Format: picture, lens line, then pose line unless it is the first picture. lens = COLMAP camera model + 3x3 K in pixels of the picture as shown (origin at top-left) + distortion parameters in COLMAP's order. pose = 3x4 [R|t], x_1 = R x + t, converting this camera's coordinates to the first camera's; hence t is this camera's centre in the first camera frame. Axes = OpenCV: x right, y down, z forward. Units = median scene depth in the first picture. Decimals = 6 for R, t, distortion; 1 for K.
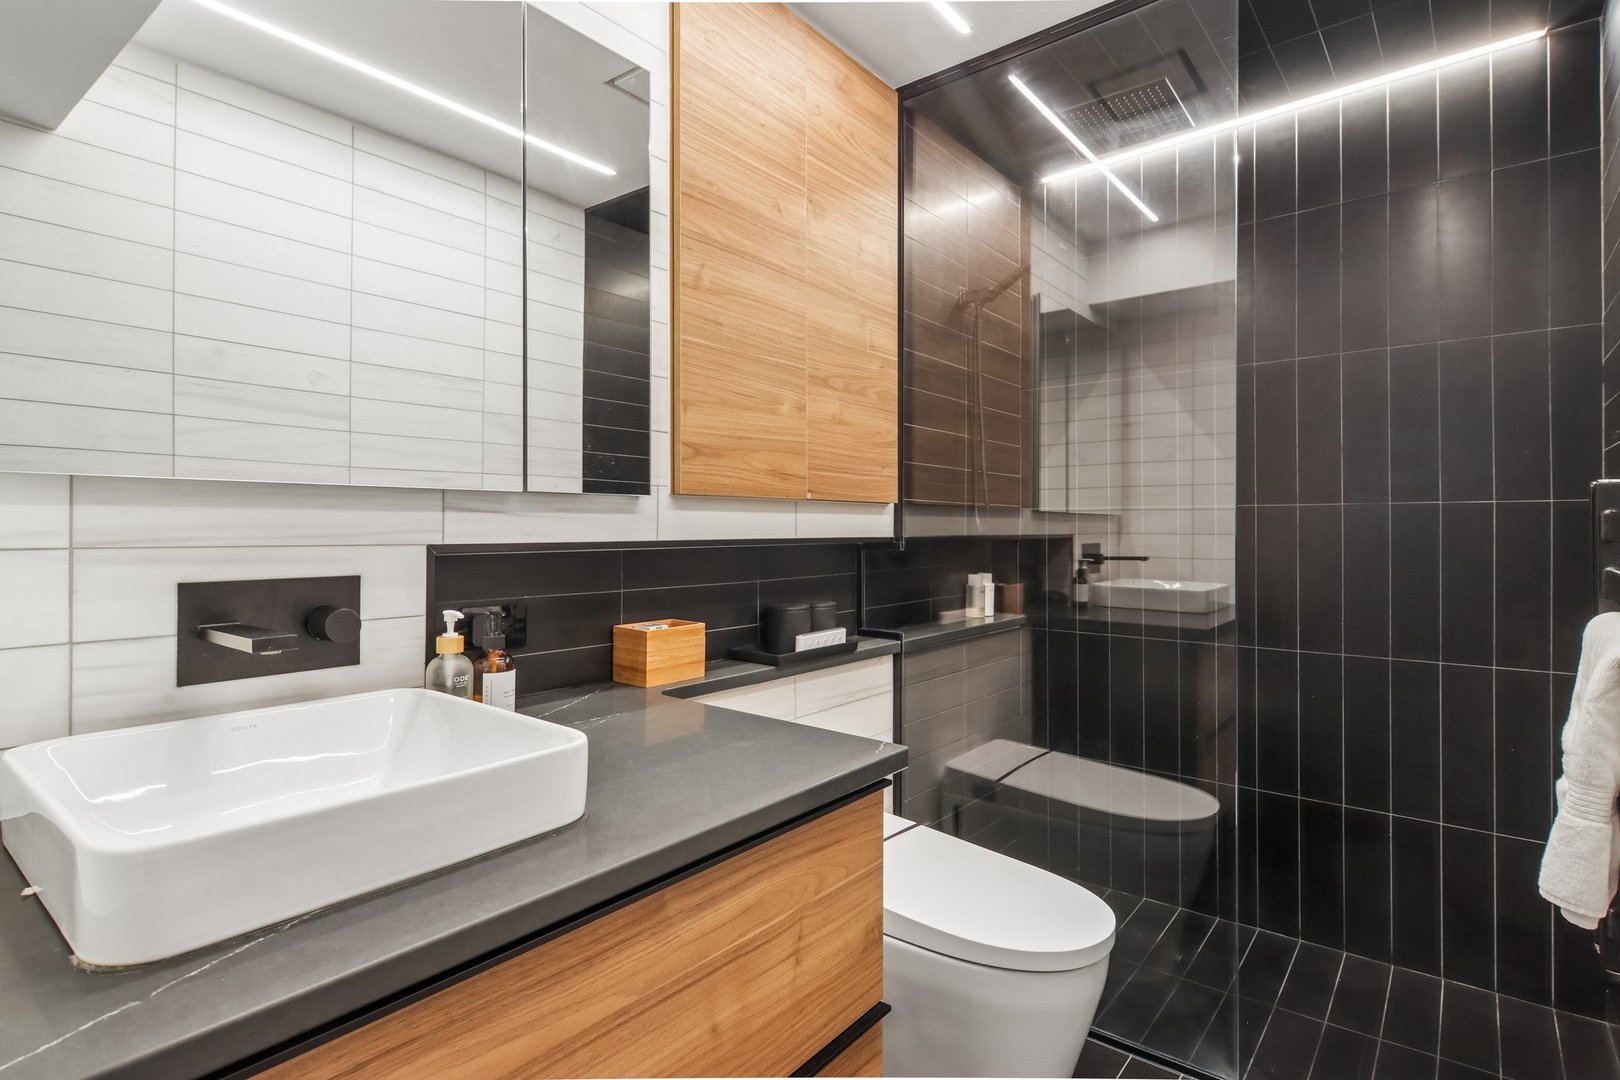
lens RADIAL K [[812.4, 0, 798.0], [0, 812.4, 522.8], [0, 0, 1]] dist [-0.005777, -0.002495]
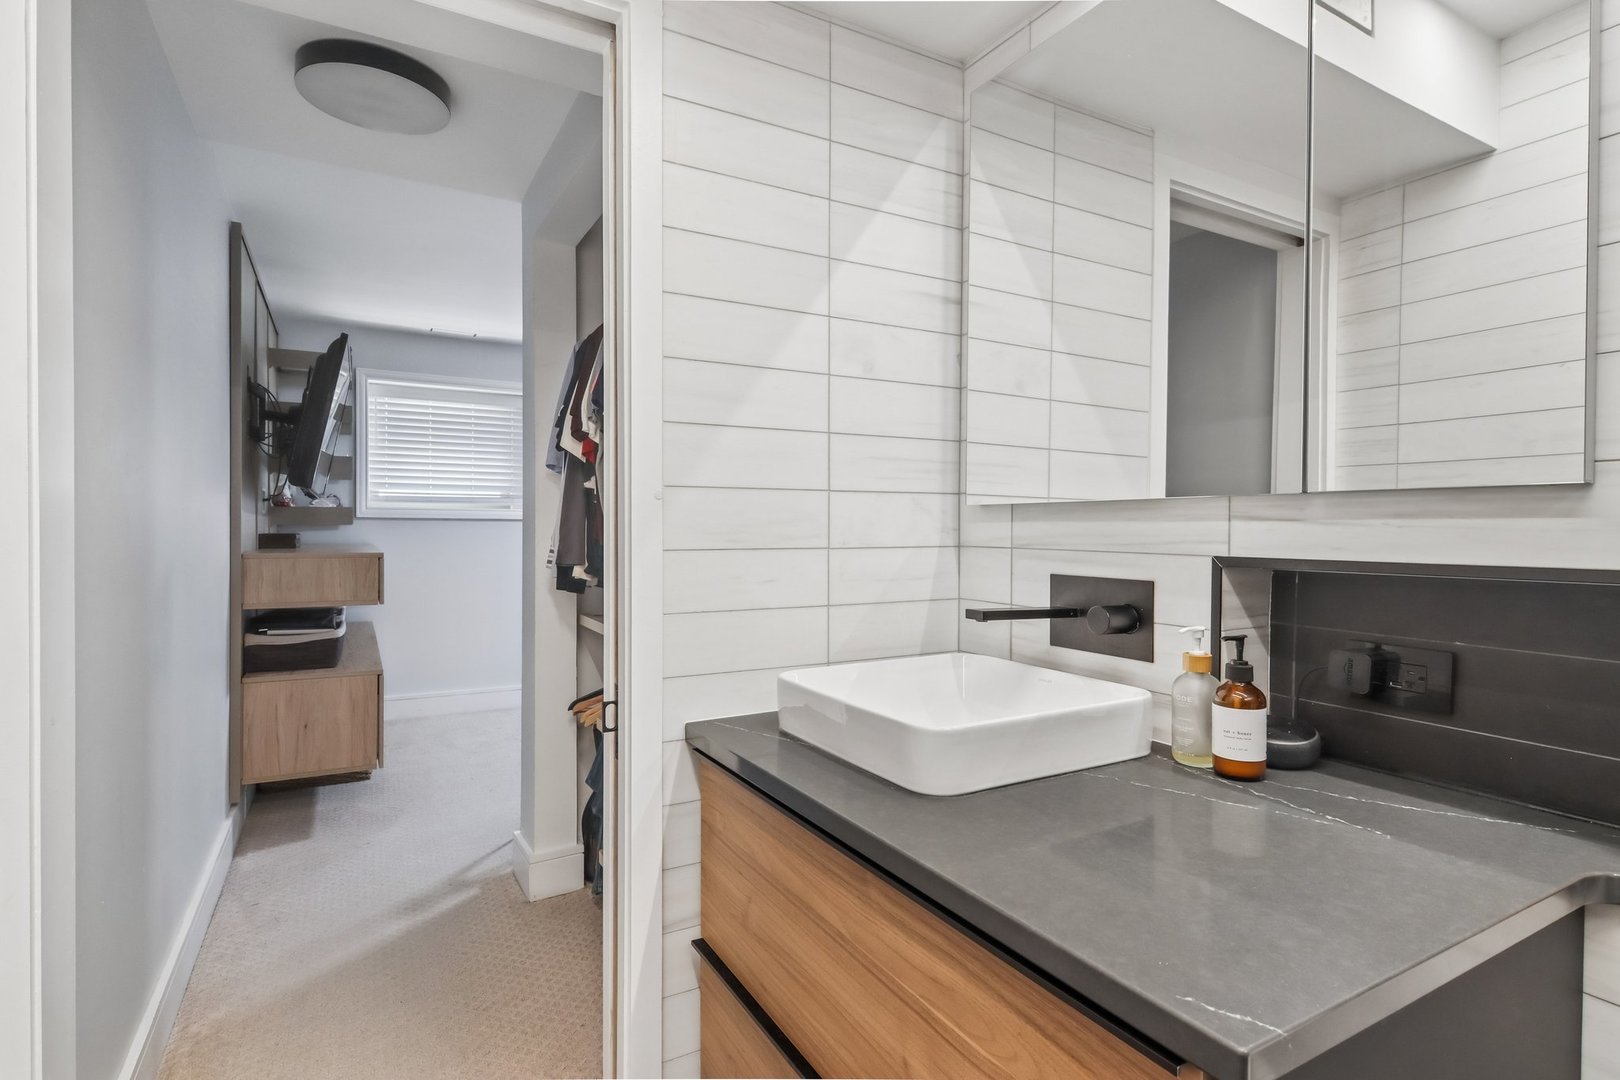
lens RADIAL K [[812.4, 0, 801.5], [0, 812.4, 543.2], [0, 0, 1]] dist [-0.005777, -0.002495]
pose [[-0.376419, 0.015831, -0.926314, 0.709419], [-0.002233, 0.999836, 0.017995, -0.004698], [0.926447, 0.008842, -0.376322, 1.074260]]
